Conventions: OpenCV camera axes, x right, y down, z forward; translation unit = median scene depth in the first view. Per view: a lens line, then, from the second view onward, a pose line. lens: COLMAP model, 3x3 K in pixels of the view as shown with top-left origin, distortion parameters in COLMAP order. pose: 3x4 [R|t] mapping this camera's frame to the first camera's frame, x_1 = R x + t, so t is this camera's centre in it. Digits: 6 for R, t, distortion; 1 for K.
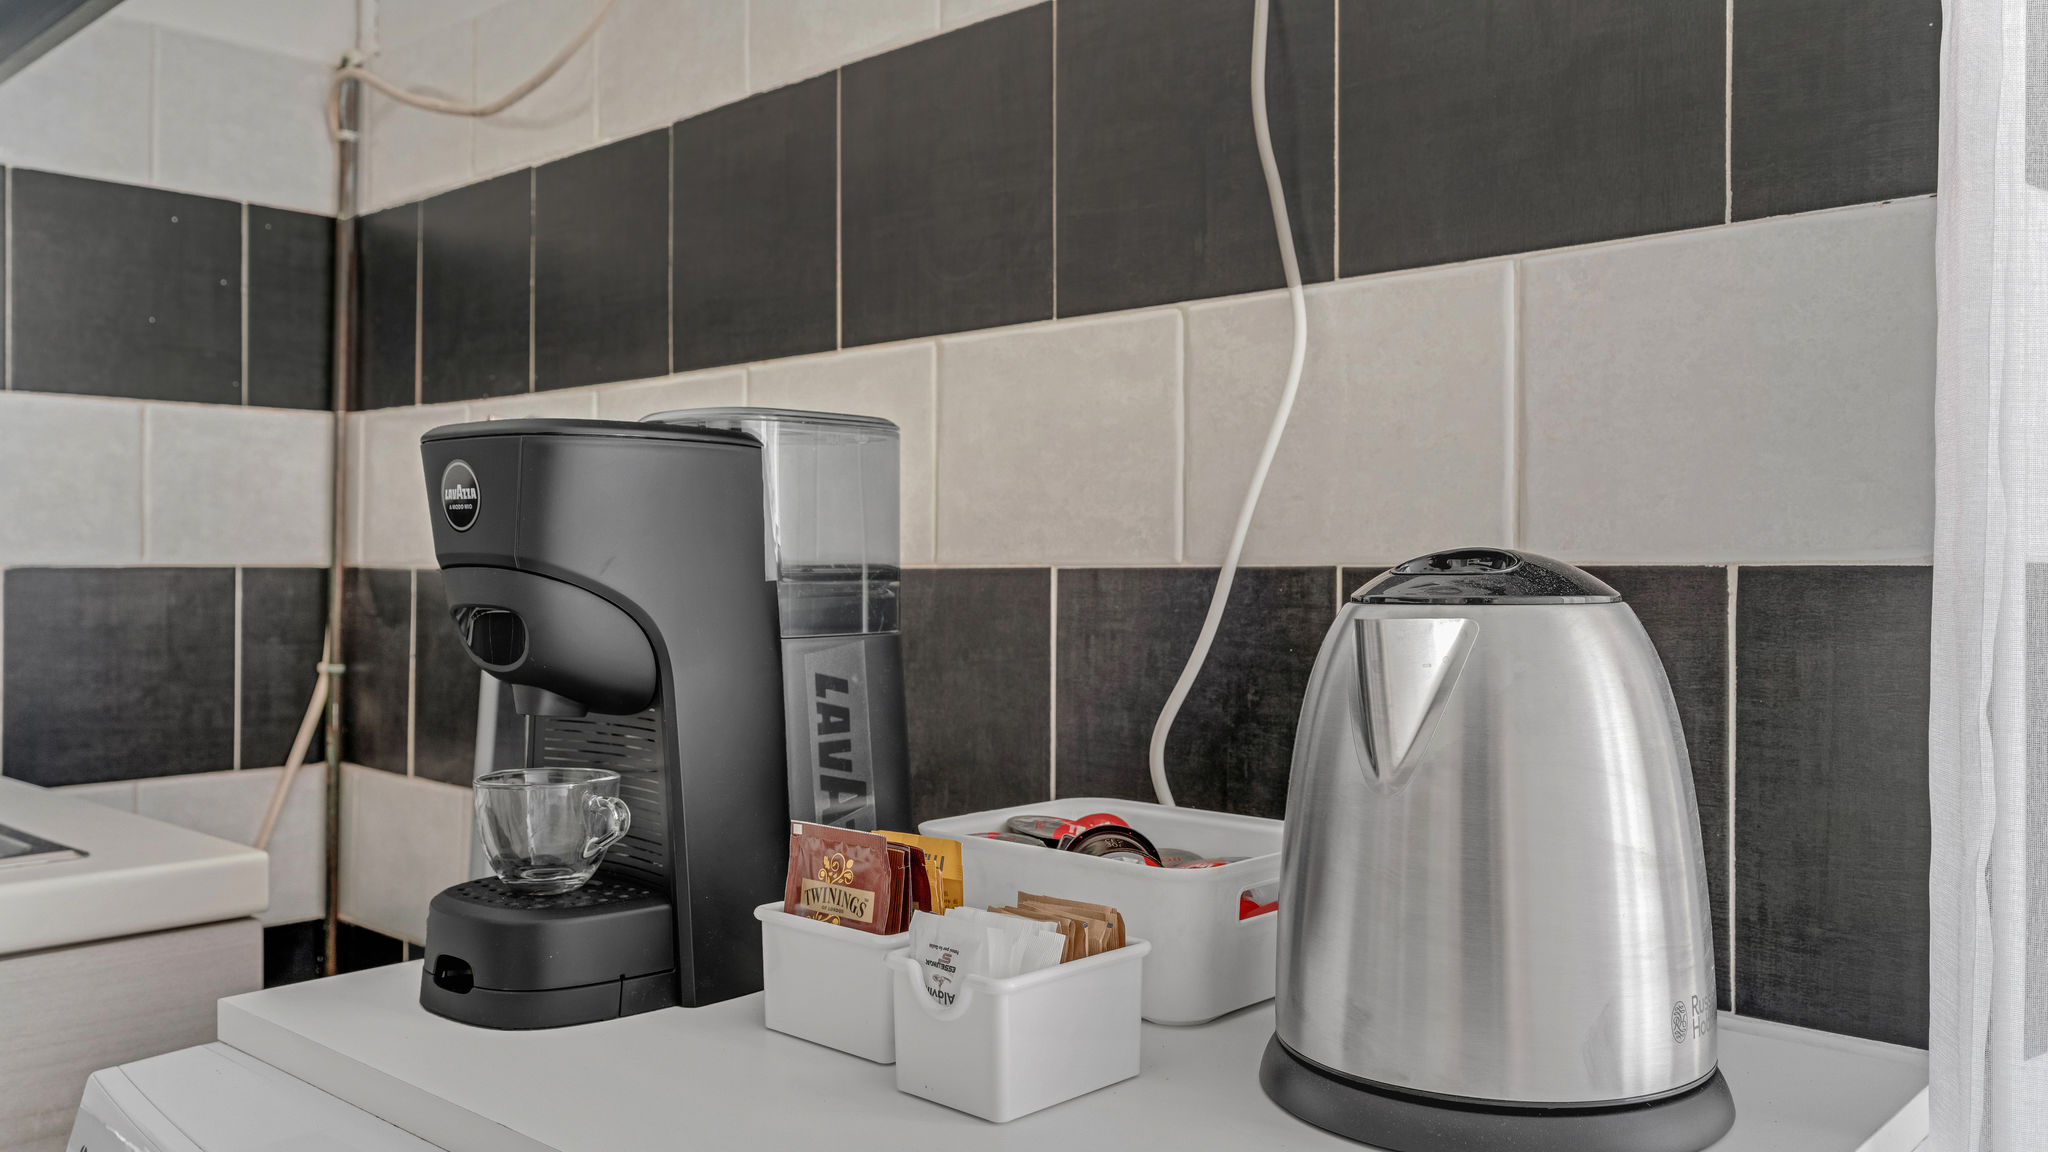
lens RADIAL K [[1616.7, 0, 1030.1], [0, 1616.7, 565.1], [0, 0, 1]] dist [0.002163, -0.000230]
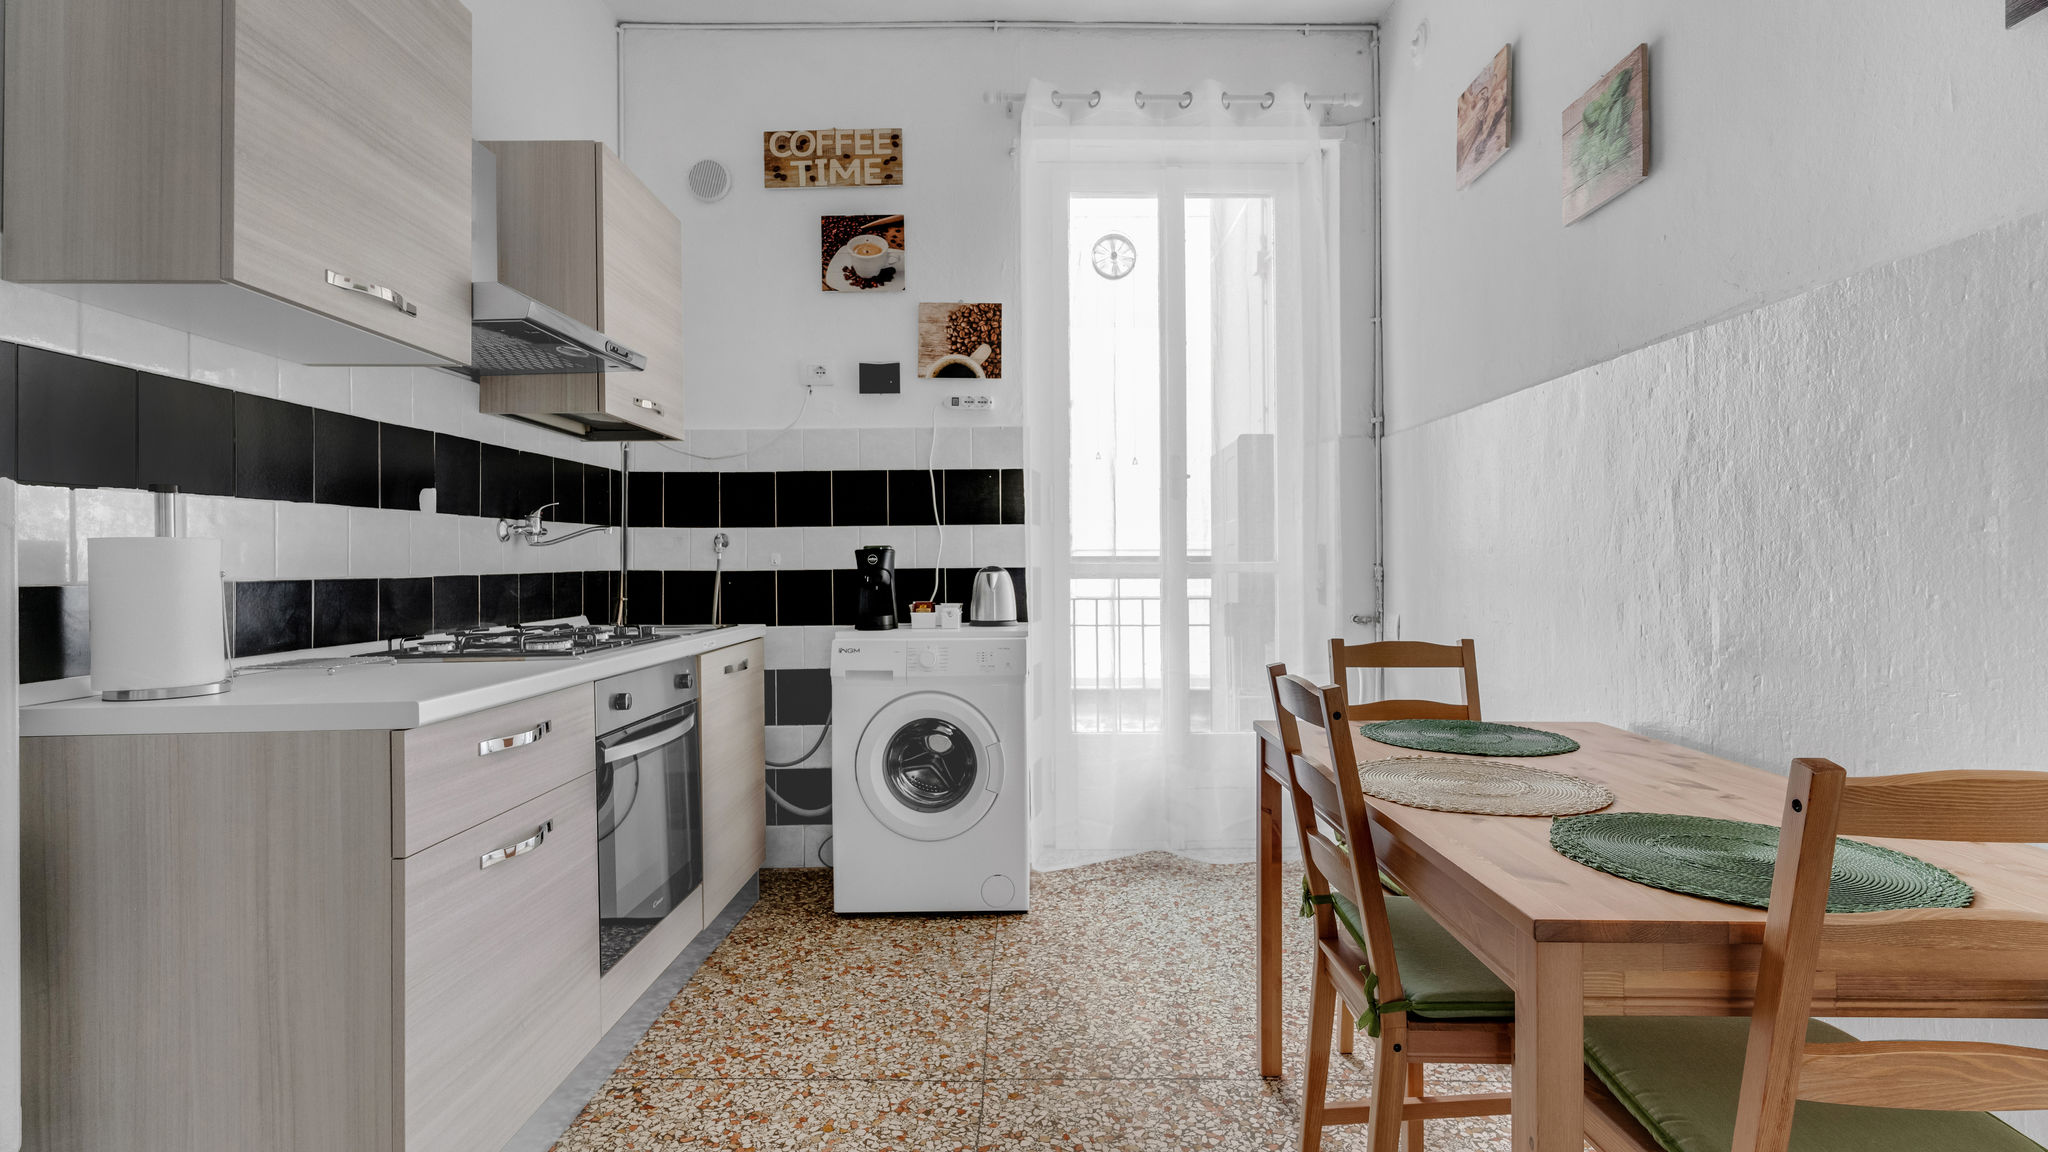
lens RADIAL K [[975.1, 0, 1020.1], [0, 975.1, 560.0], [0, 0, 1]] dist [-0.002417, -0.000655]
pose [[0.742450, -0.005123, 0.669882, -1.304593], [0.008275, 0.999965, -0.001524, -0.012197], [-0.669851, 0.006675, 0.742466, -1.260194]]
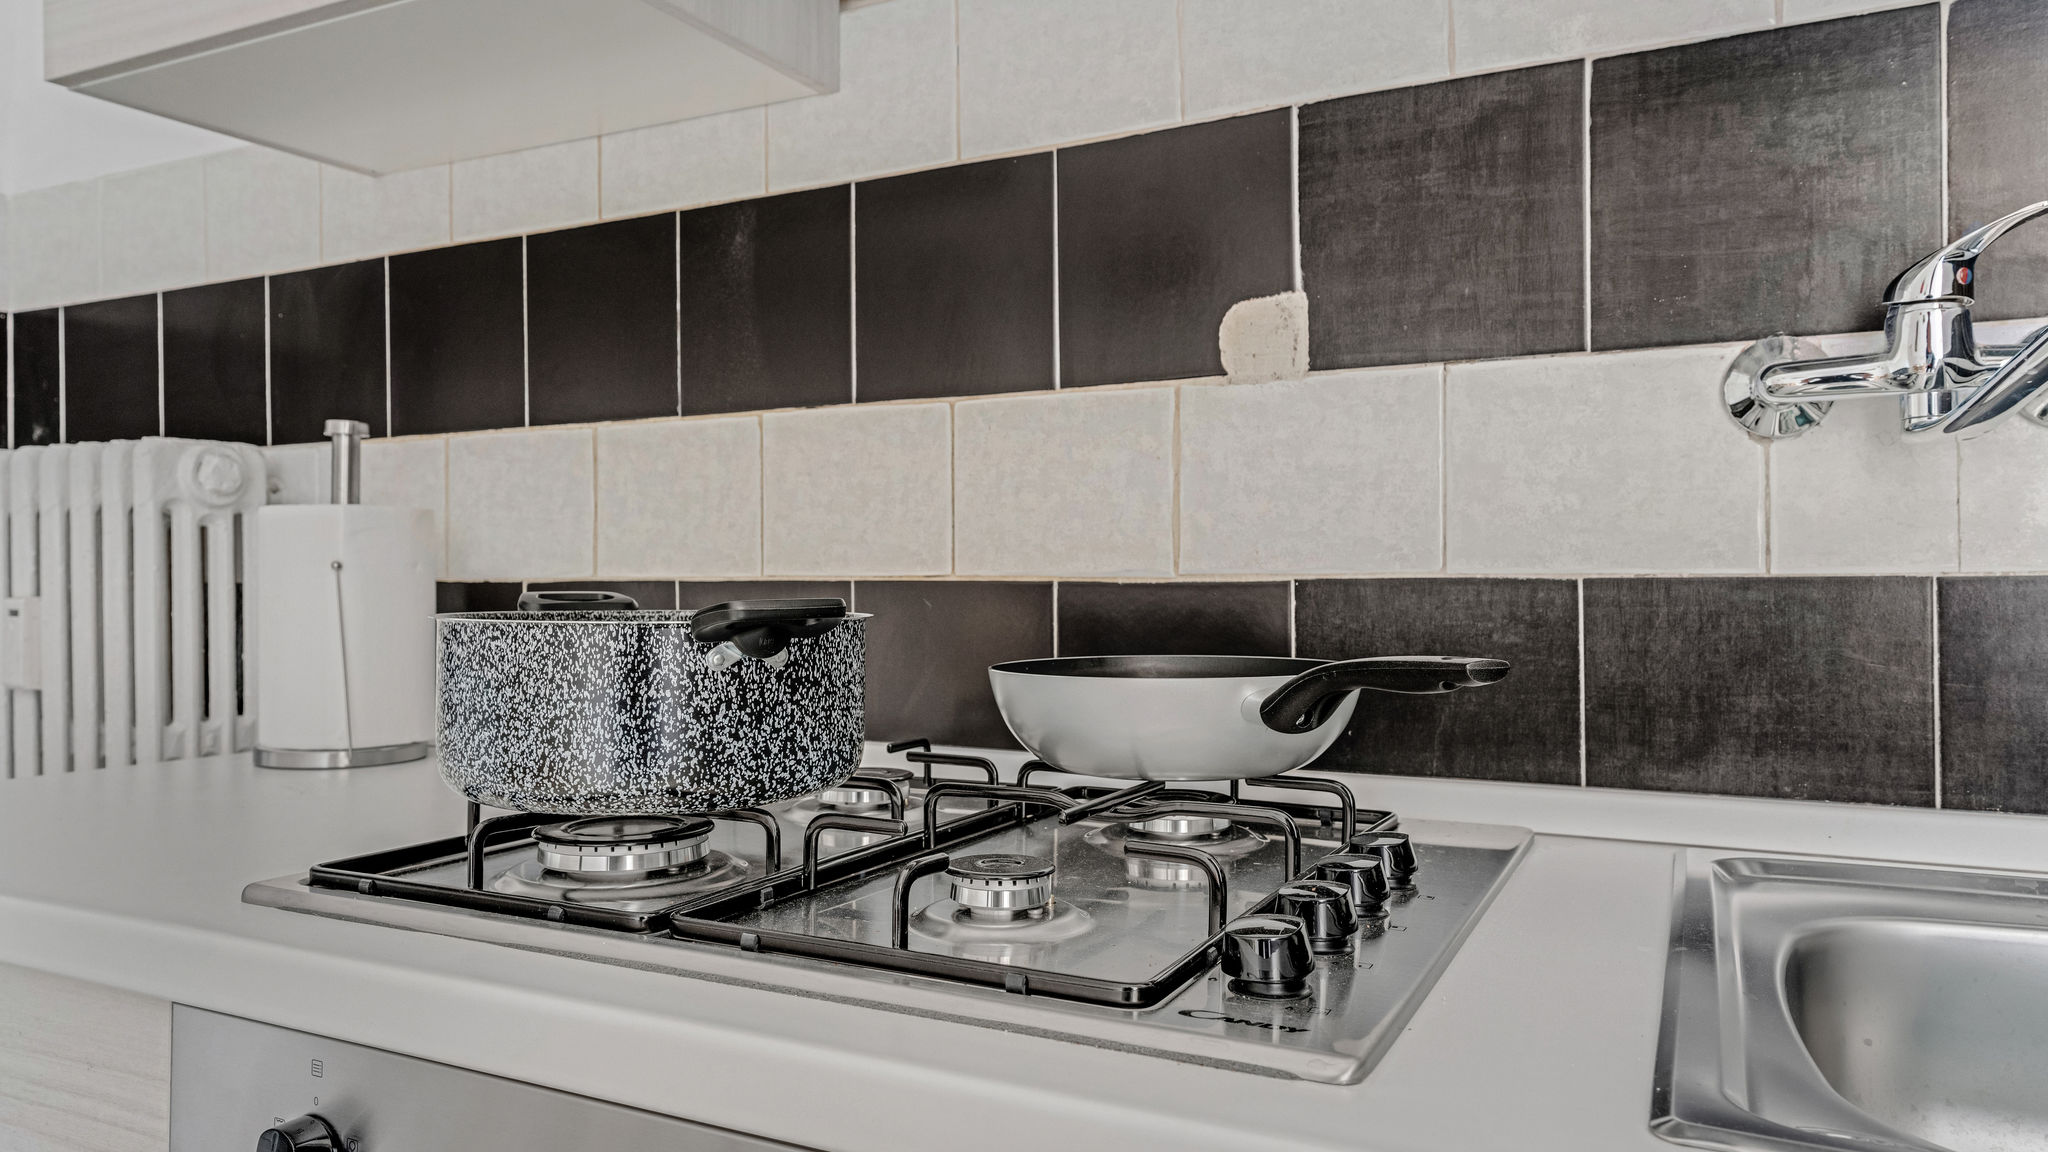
lens RADIAL K [[1348.3, 0, 1004.5], [0, 1348.3, 565.7], [0, 0, 1]] dist [-0.002782, 0.010310]
pose [[0.260305, -0.008000, -0.965493, -0.342999], [0.001959, 0.999968, -0.007757, 0.002355], [0.965524, 0.000127, 0.260313, 0.242473]]
